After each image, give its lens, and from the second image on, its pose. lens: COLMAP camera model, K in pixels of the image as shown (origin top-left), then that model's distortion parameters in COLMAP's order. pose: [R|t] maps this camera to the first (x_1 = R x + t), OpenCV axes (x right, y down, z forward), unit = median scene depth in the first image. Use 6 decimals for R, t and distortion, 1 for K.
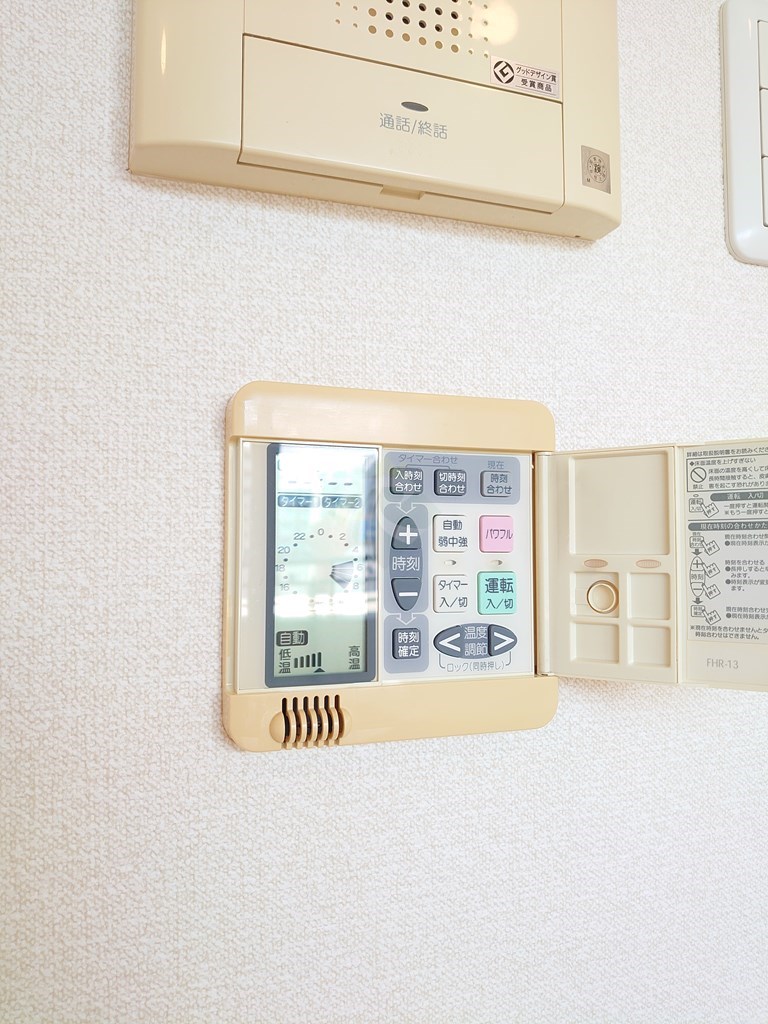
lens RADIAL K [[792.6, 0, 384.0], [0, 792.6, 512.0], [0, 0, 1]] dist [-0.071266, 0.045712]
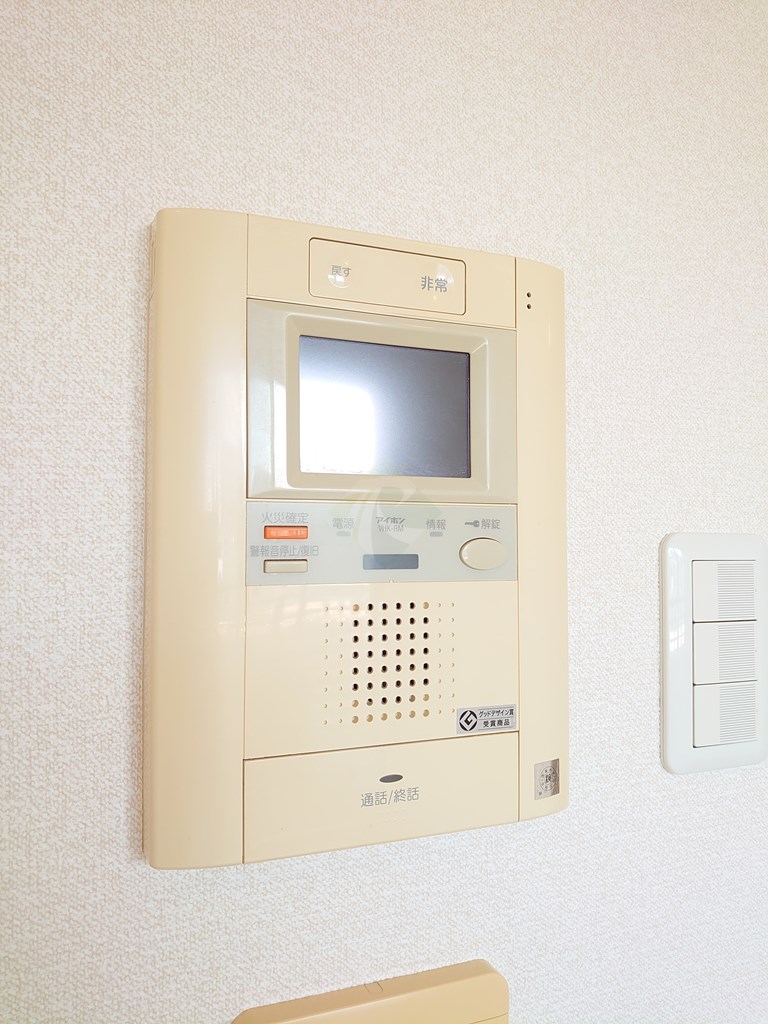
lens RADIAL K [[792.6, 0, 384.0], [0, 792.6, 512.0], [0, 0, 1]] dist [-0.071266, 0.045712]
pose [[0.998801, 0.003026, 0.048853, -0.030034], [-0.002613, 0.999960, -0.008513, -0.933064], [-0.048877, 0.008375, 0.998770, -0.169497]]
